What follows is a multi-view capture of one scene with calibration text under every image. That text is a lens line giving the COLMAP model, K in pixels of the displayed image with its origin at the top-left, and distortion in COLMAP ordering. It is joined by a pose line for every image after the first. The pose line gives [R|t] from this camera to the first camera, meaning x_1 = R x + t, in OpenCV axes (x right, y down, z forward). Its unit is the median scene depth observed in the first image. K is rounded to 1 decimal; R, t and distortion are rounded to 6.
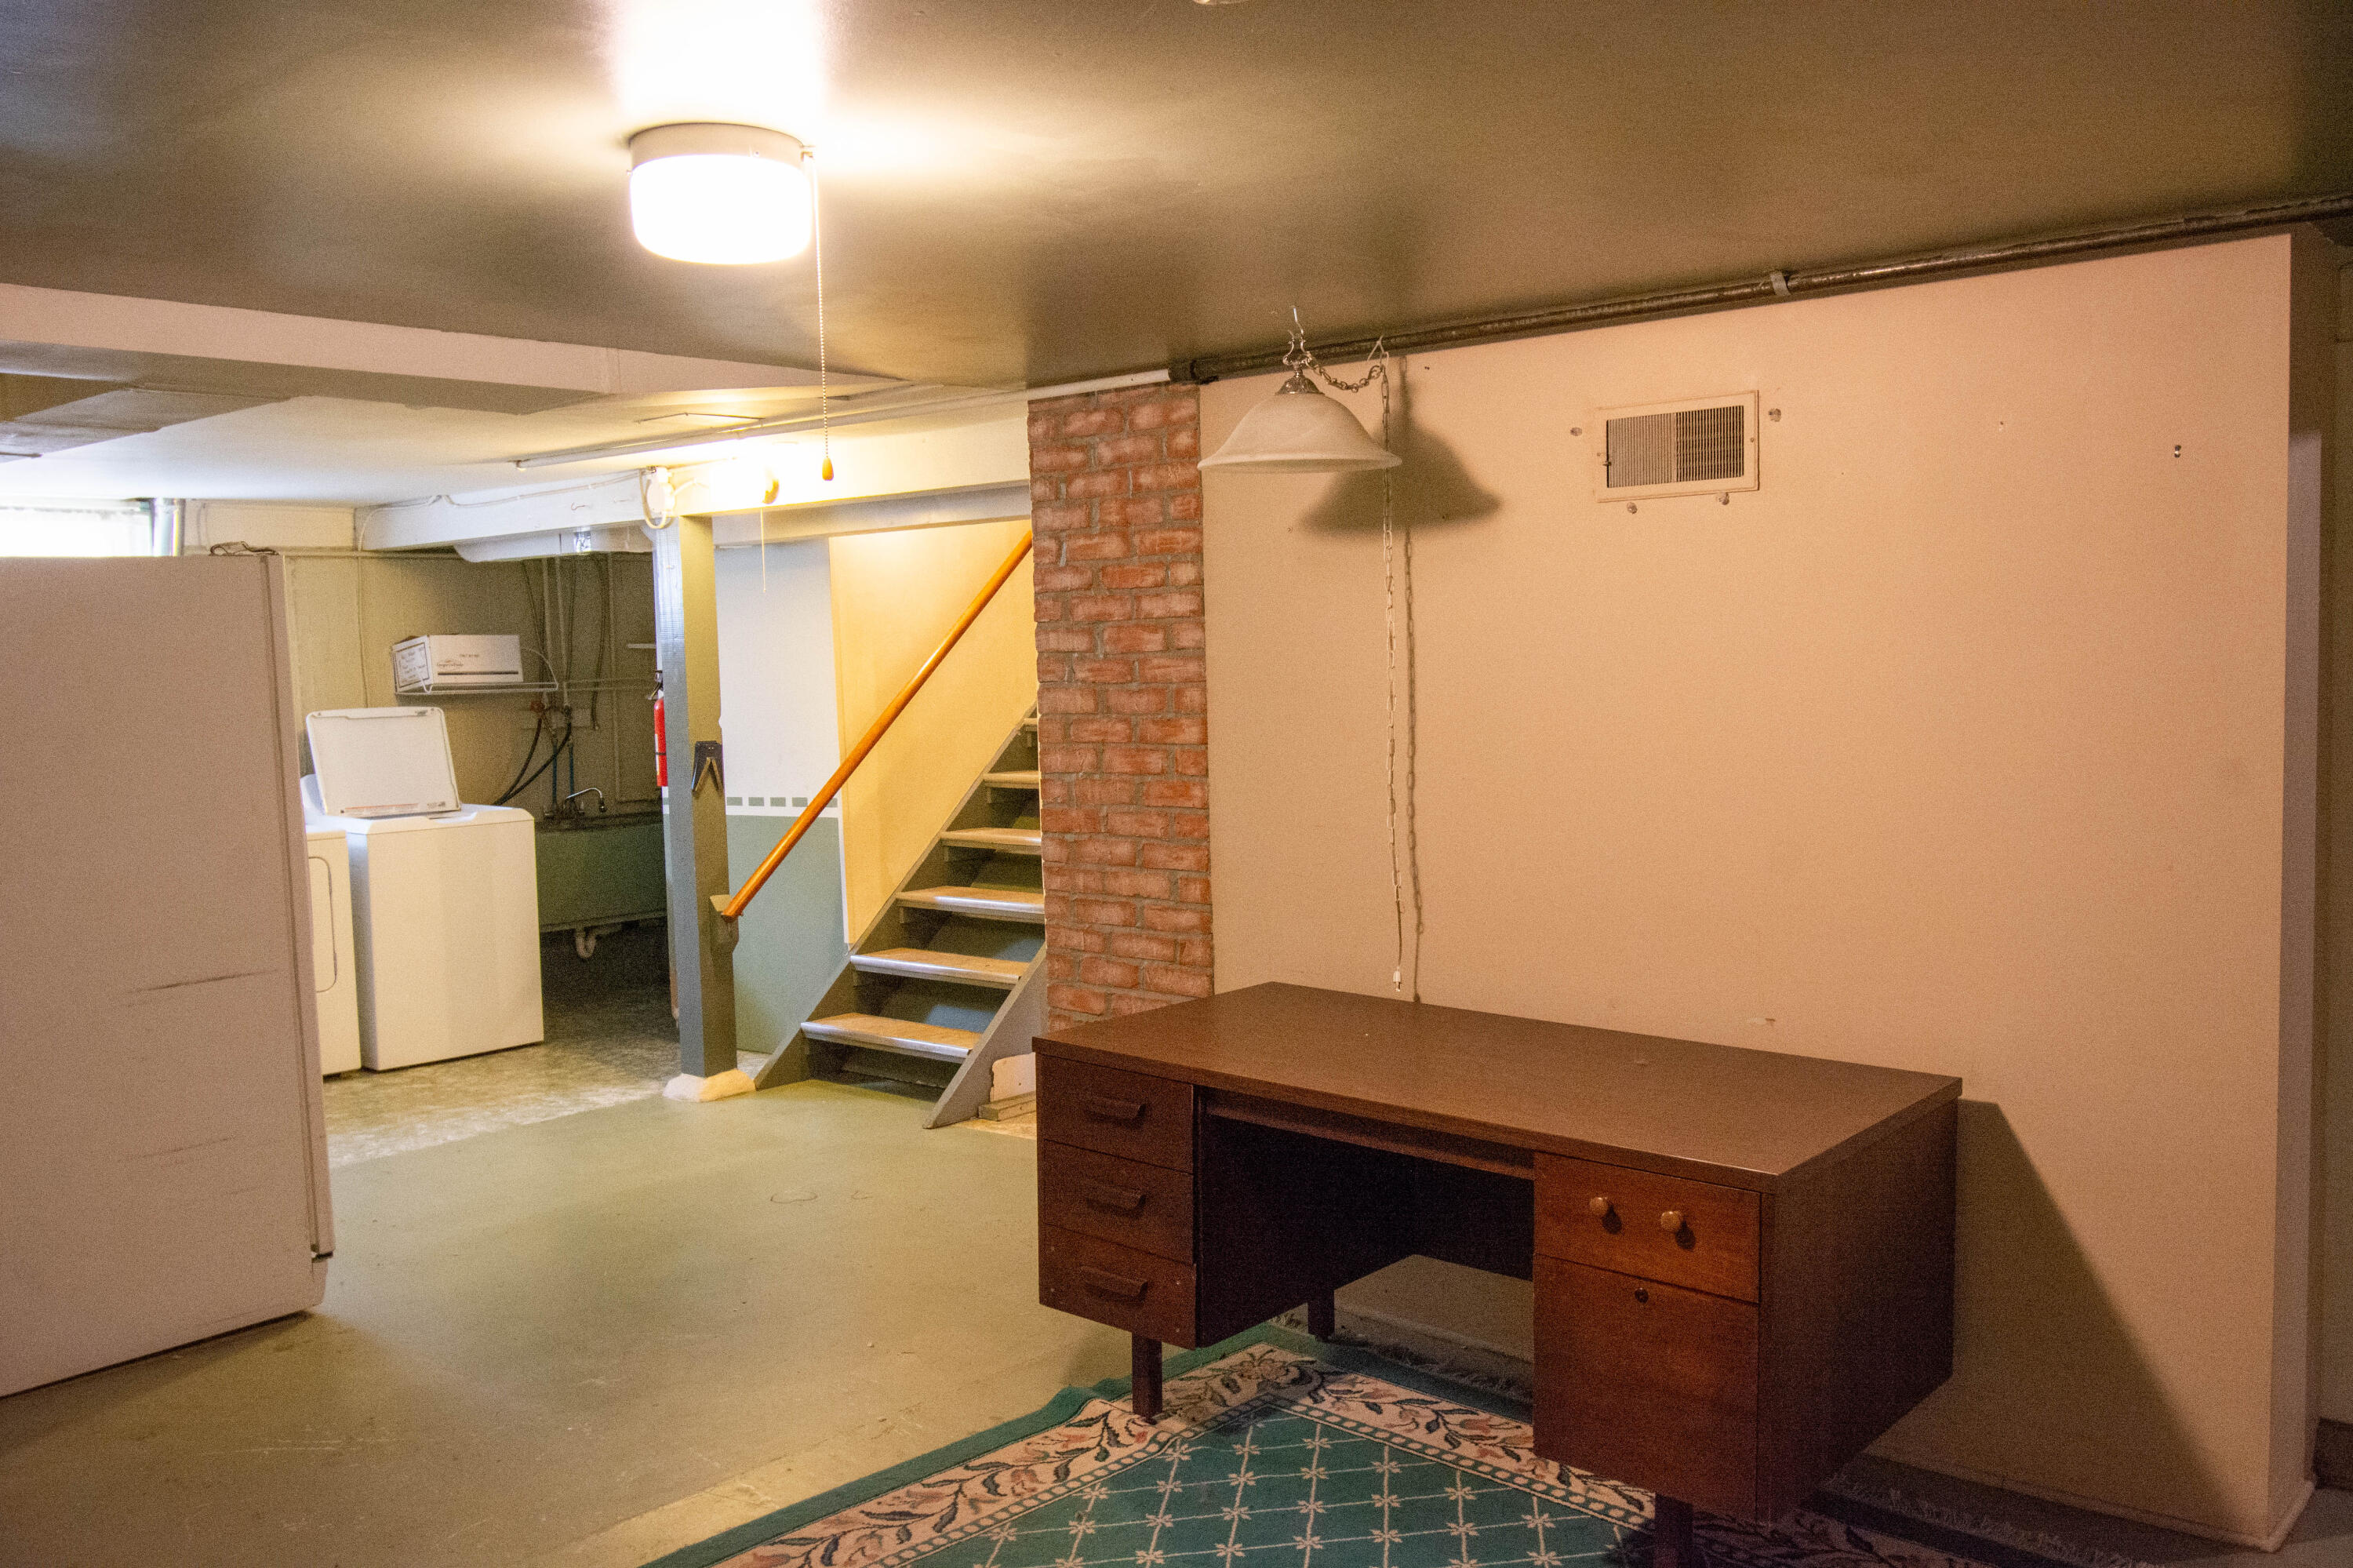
lens RADIAL K [[1923.8, 0, 1176.5], [0, 1923.8, 784.0], [0, 0, 1]] dist [0.001974, -0.031894]
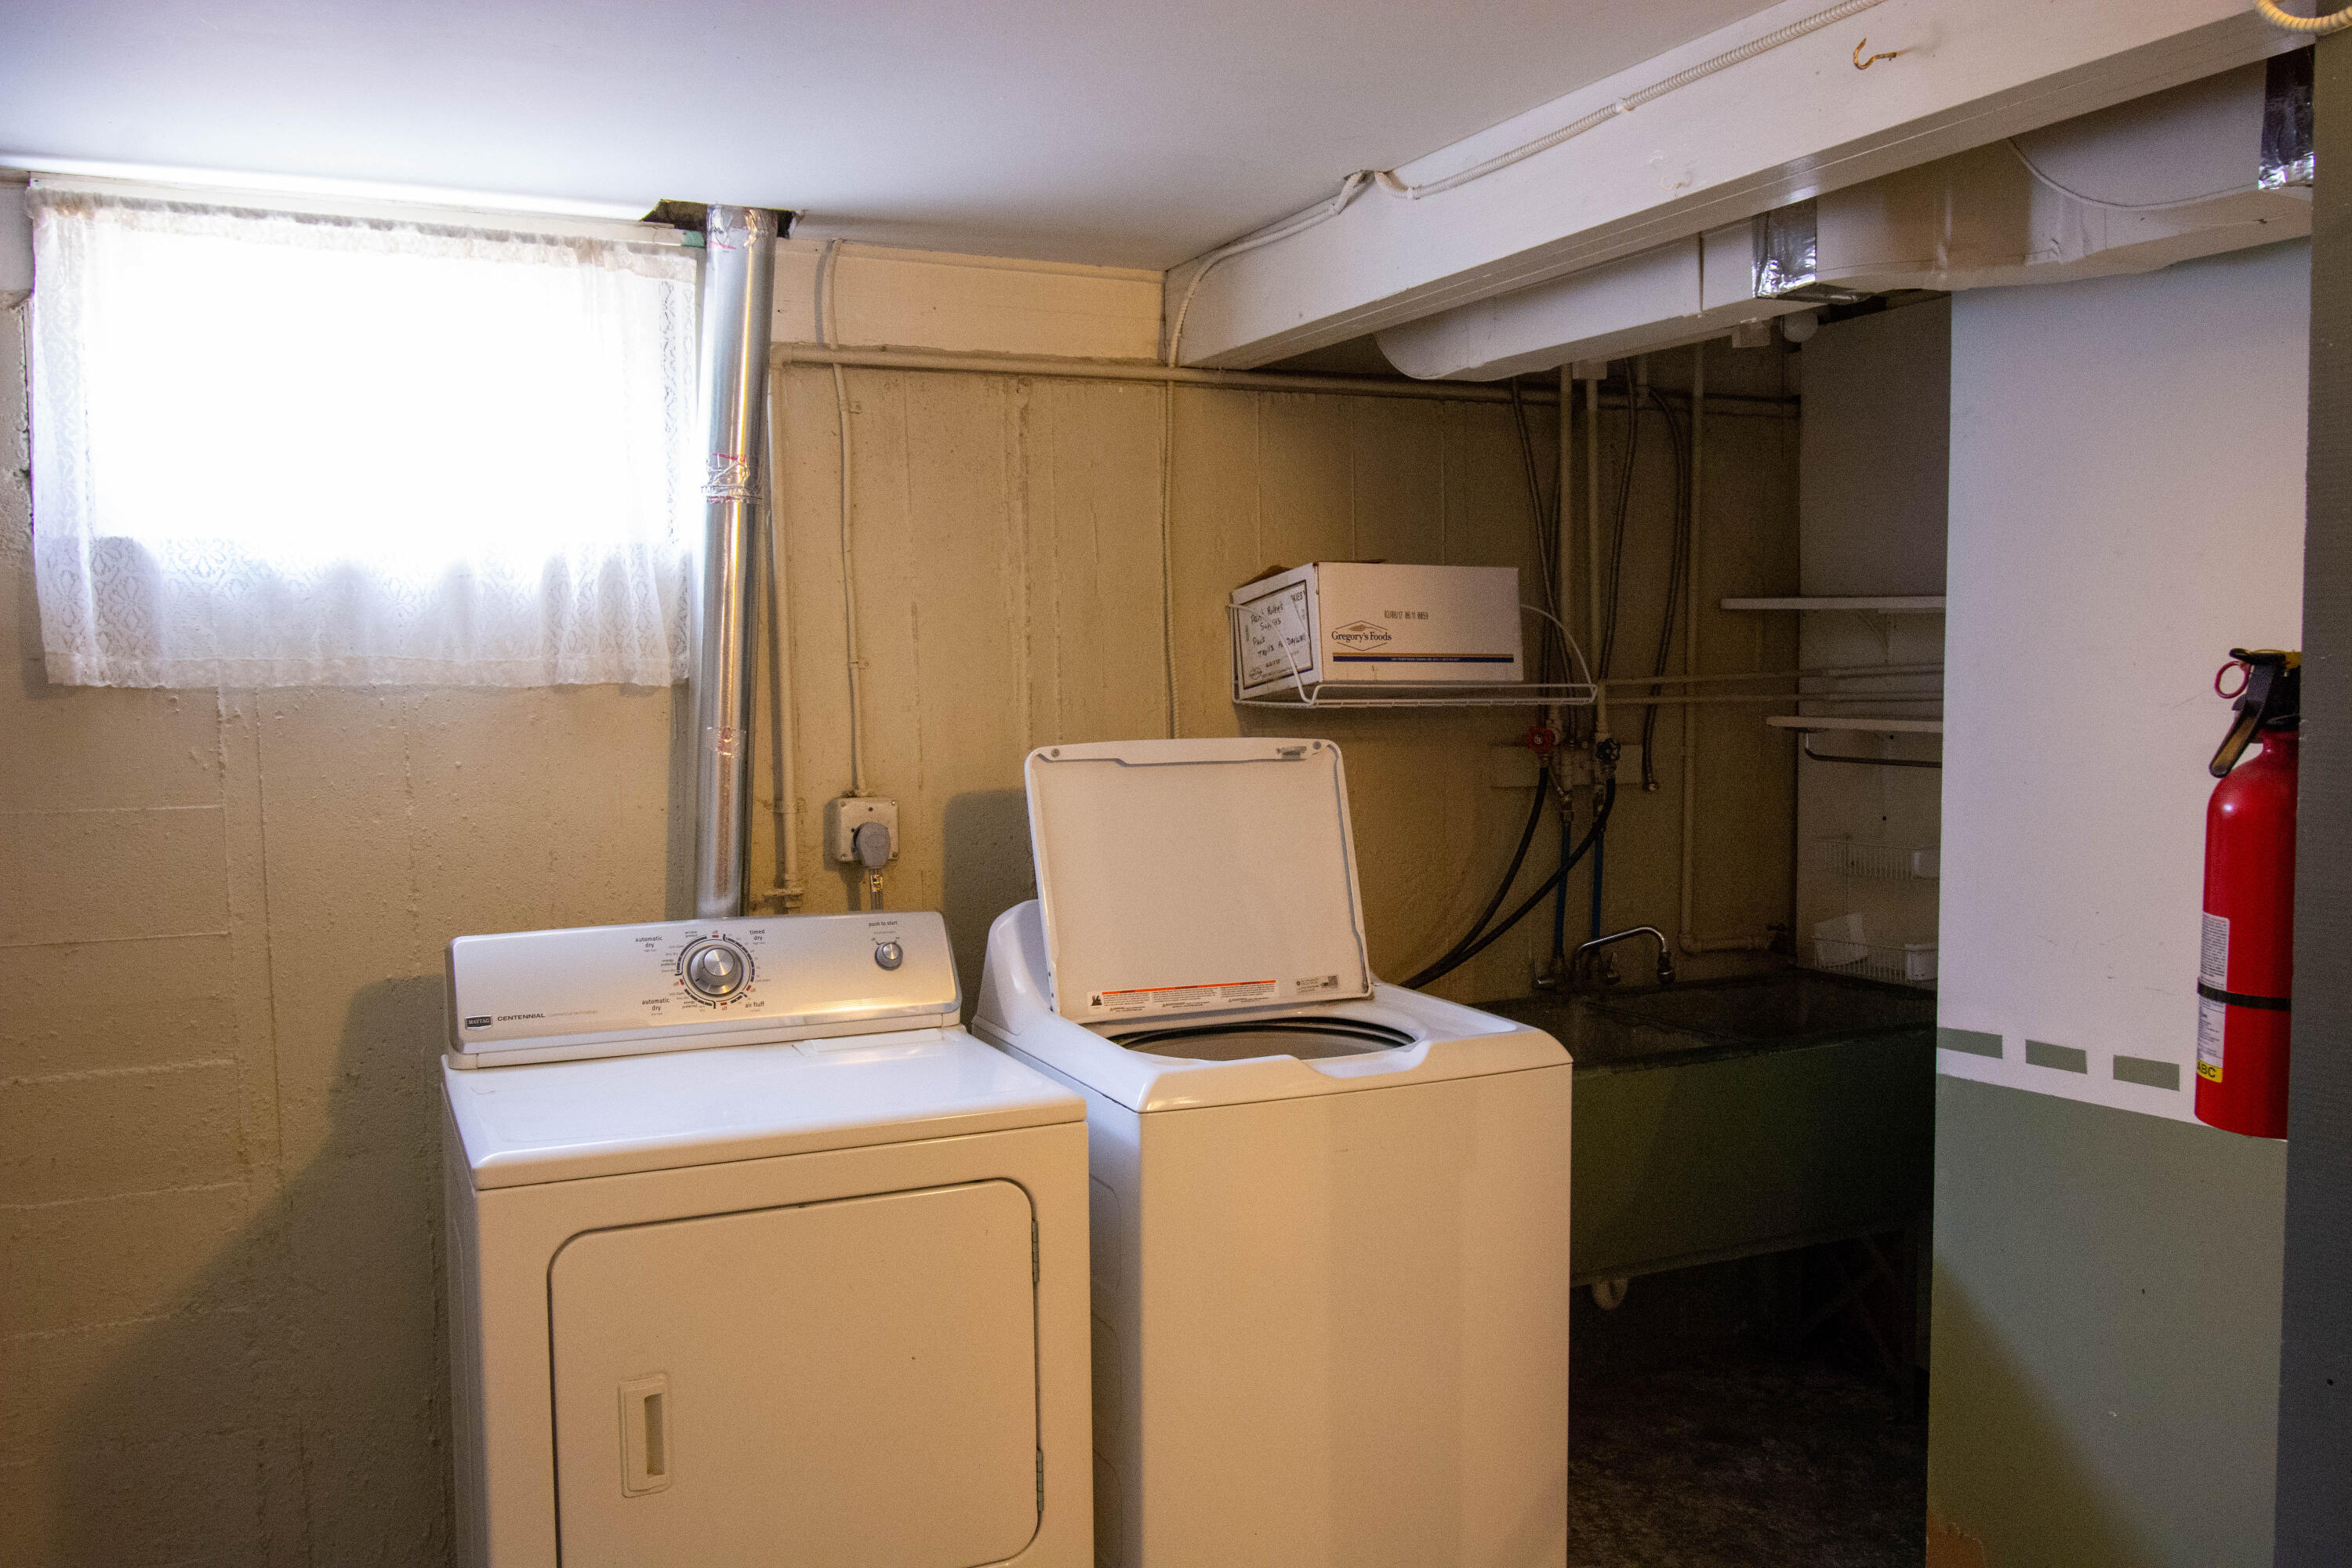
lens RADIAL K [[1922.9, 0, 1176.0], [0, 1922.9, 784.0], [0, 0, 1]] dist [0.001974, -0.031894]
pose [[0.913287, 0.045231, -0.404798, -0.246874], [-0.044776, 0.998941, 0.010595, -0.033103], [0.404849, 0.008449, 0.914345, 0.610545]]
